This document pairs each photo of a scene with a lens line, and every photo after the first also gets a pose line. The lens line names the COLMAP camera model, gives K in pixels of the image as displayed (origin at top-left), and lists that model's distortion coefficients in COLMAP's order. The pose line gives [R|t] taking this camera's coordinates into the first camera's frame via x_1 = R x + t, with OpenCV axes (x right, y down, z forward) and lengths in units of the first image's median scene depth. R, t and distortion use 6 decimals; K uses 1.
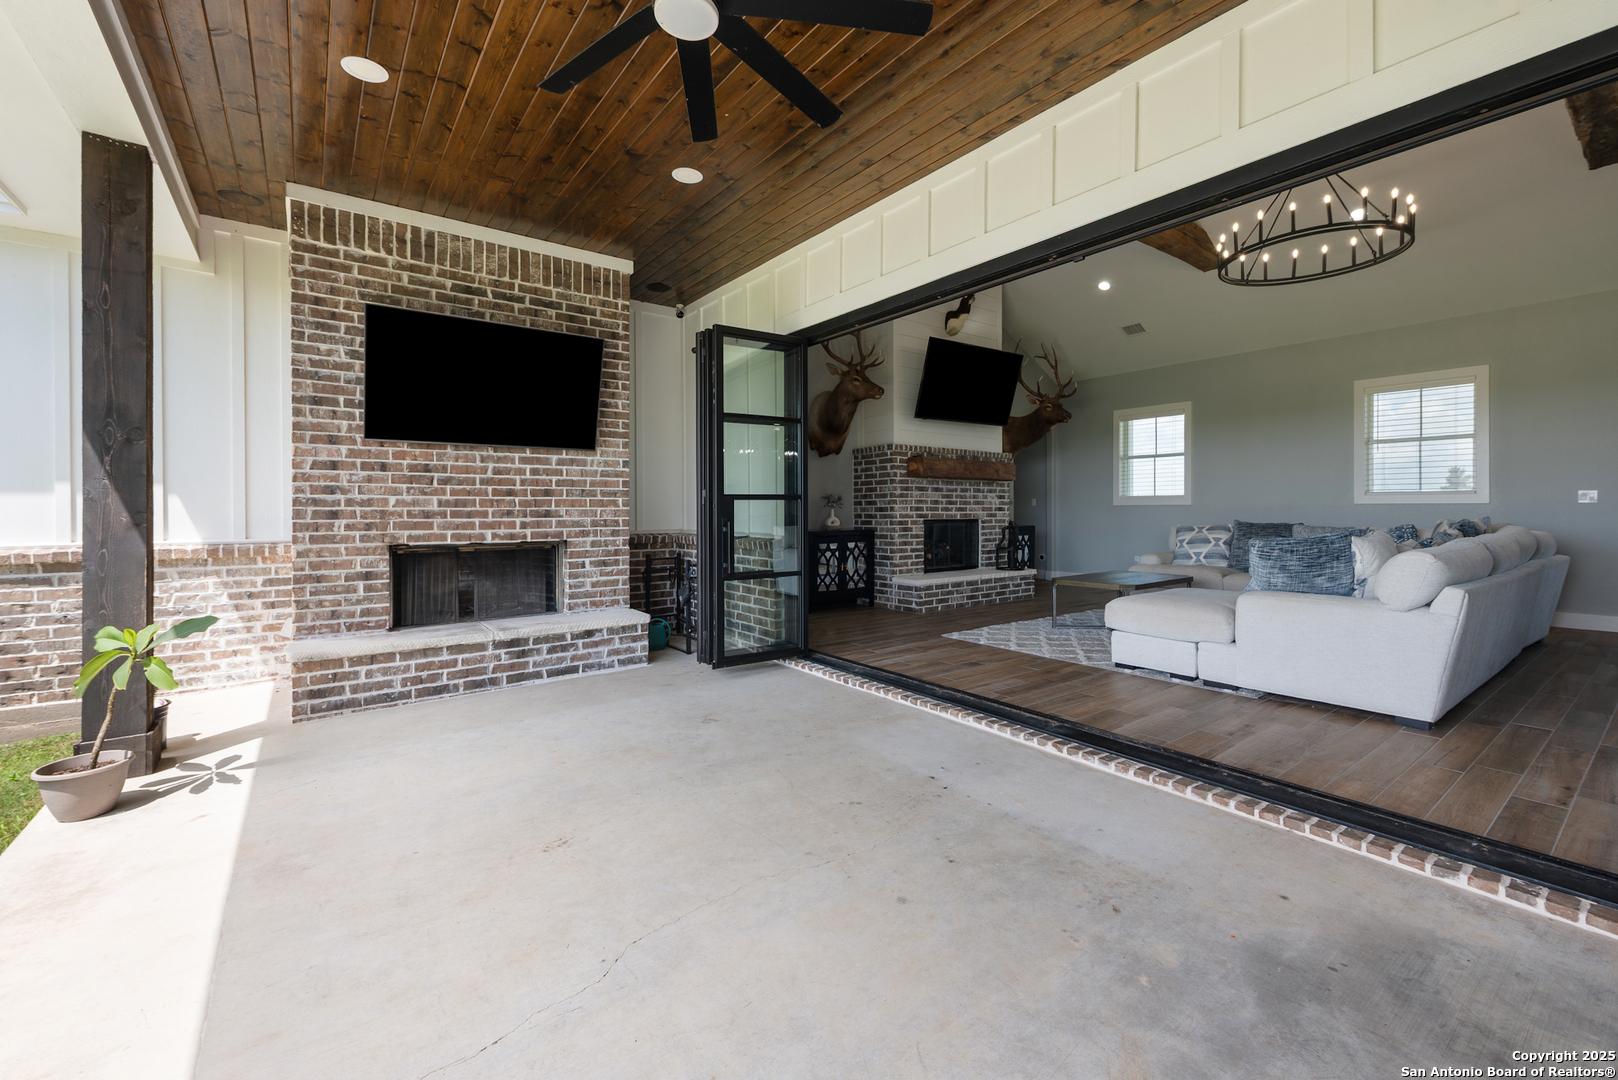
lens RADIAL K [[683.5, 0, 821.3], [0, 683.5, 528.0], [0, 0, 1]] dist [0.013875, -0.001758]
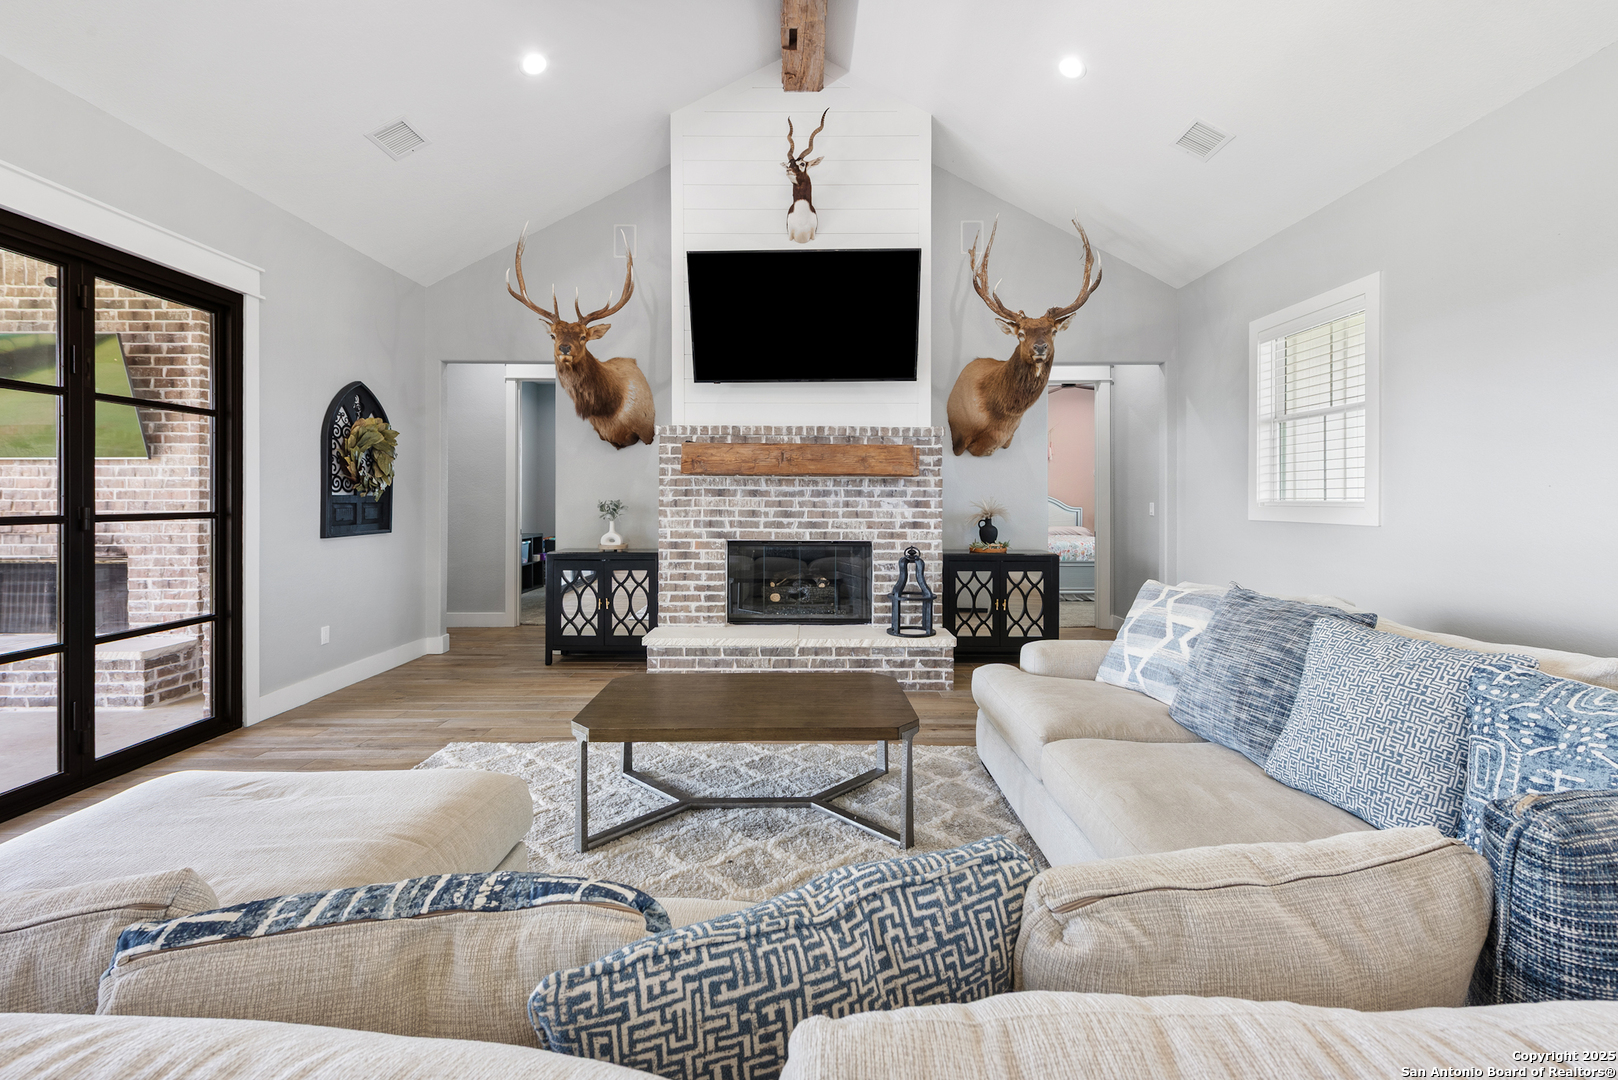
lens RADIAL K [[715.8, 0, 834.1], [0, 715.8, 511.2], [0, 0, 1]] dist [0.010706, -0.002657]
pose [[0.788521, 0.020377, -0.614671, 0.672259], [-0.021081, 0.999759, 0.006099, -0.048442], [0.614647, 0.008149, 0.788760, 0.566029]]
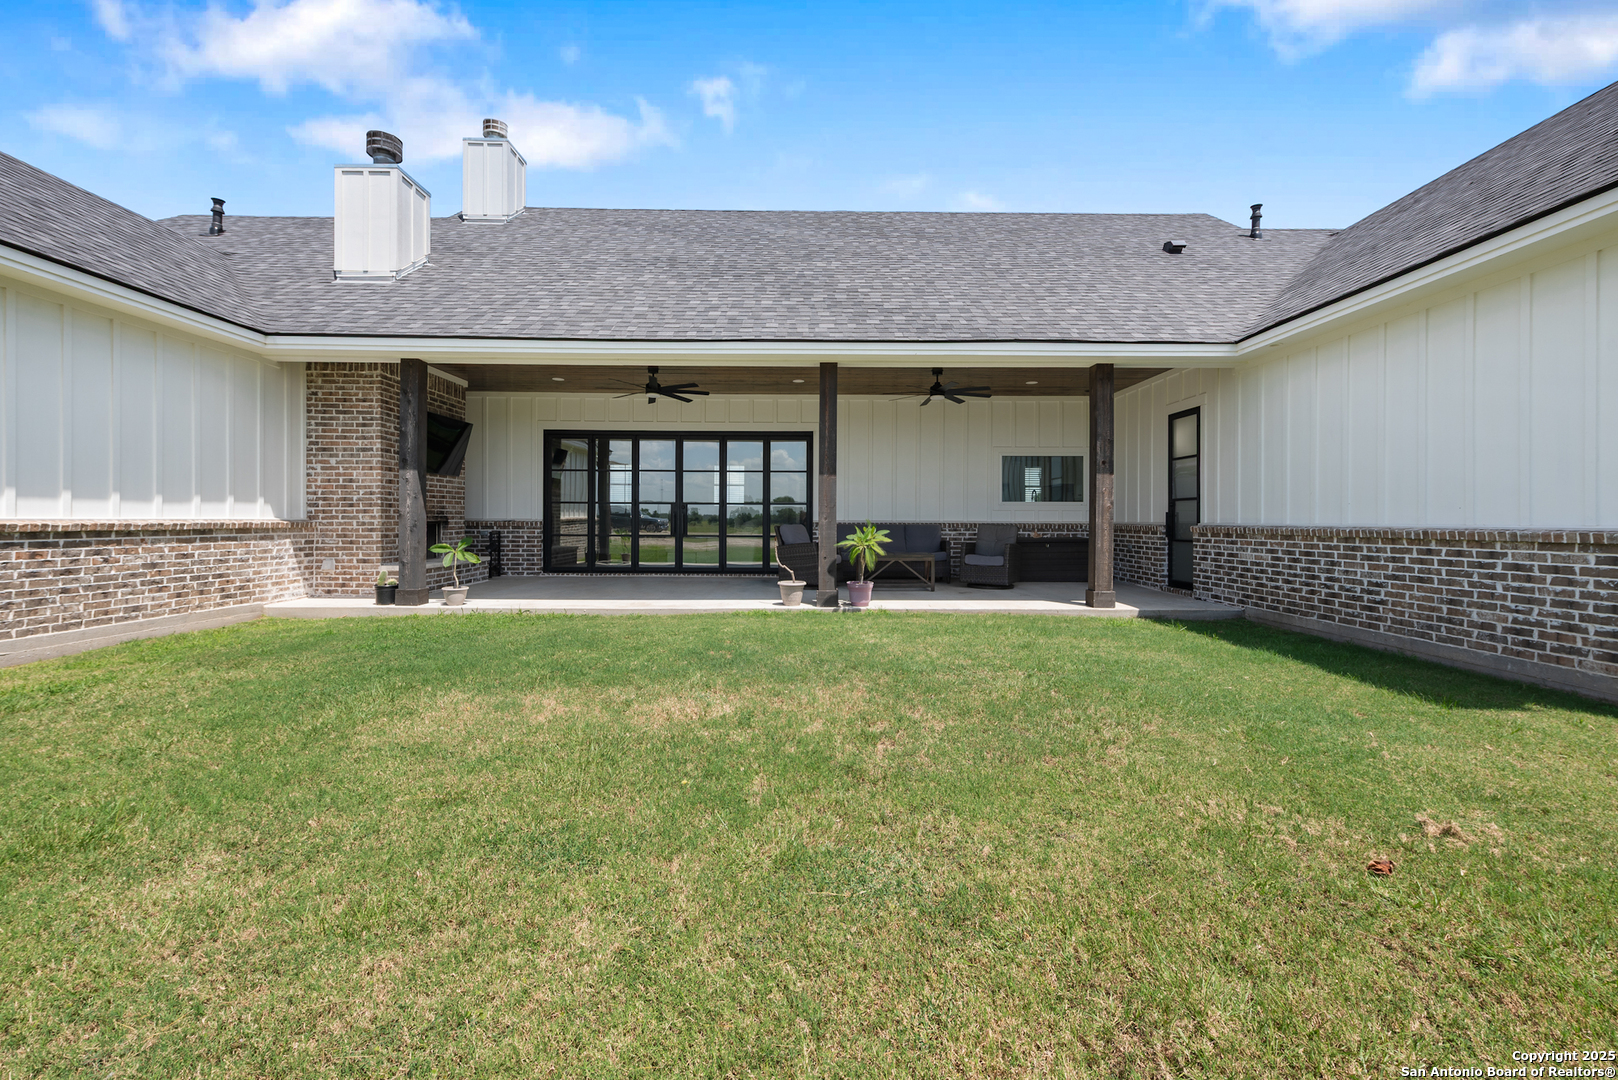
lens RADIAL K [[707.8, 0, 810.2], [0, 707.8, 528.2], [0, 0, 1]] dist [0.008028, -0.002163]
pose [[0.601660, 0.011364, 0.798672, -0.803850], [-0.004415, 0.999931, -0.010902, 0.031197], [-0.798740, 0.003033, 0.601668, -0.616183]]
